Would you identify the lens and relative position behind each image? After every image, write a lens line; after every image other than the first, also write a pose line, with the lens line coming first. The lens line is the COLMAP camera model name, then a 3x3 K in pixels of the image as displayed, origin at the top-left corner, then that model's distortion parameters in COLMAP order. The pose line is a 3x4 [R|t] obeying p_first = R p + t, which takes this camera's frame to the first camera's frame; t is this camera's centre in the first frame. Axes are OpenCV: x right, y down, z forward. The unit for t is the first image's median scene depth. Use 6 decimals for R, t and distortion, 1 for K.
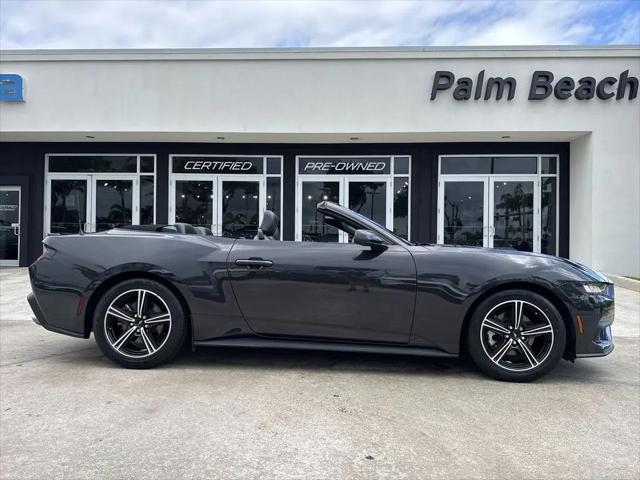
lens RADIAL K [[446.5, 0, 322.1], [0, 446.5, 243.7], [0, 0, 1]] dist [0.049685, -0.059928]
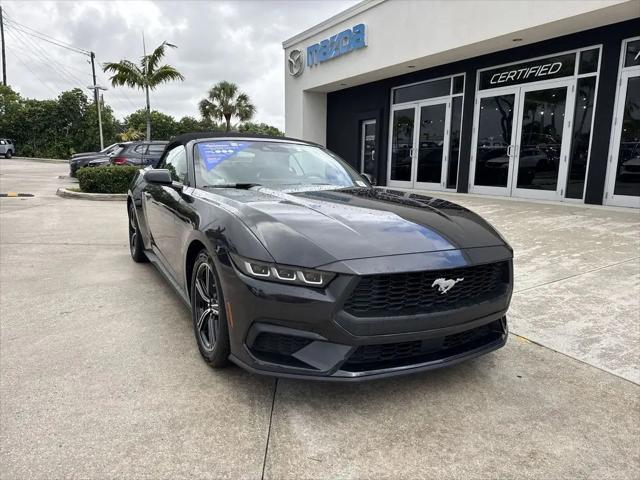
lens RADIAL K [[446.5, 0, 314.3], [0, 446.5, 238.3], [0, 0, 1]] dist [0.049685, -0.059928]
pose [[0.519613, 0.141163, -0.842660, 0.329504], [0.003477, 0.985899, 0.167303, -0.013219], [0.854395, -0.089863, 0.511795, 0.213335]]
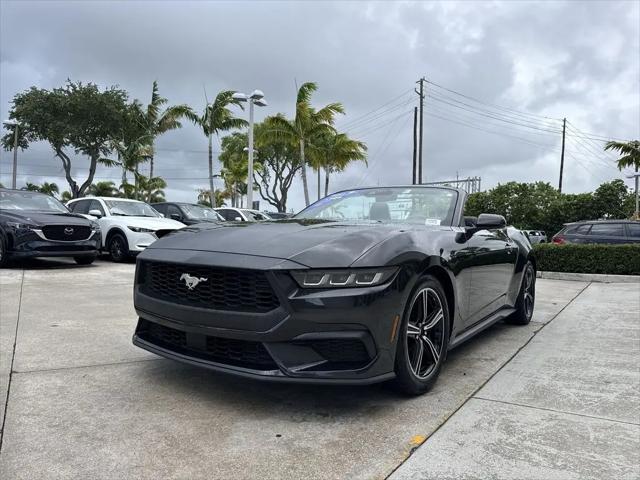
lens RADIAL K [[446.5, 0, 317.6], [0, 446.5, 233.4], [0, 0, 1]] dist [0.049685, -0.059928]
pose [[-0.533761, -0.045117, -0.844431, 0.341090], [-0.026454, 0.998978, -0.036652, 0.021875], [0.845222, 0.002775, -0.534409, 0.505029]]
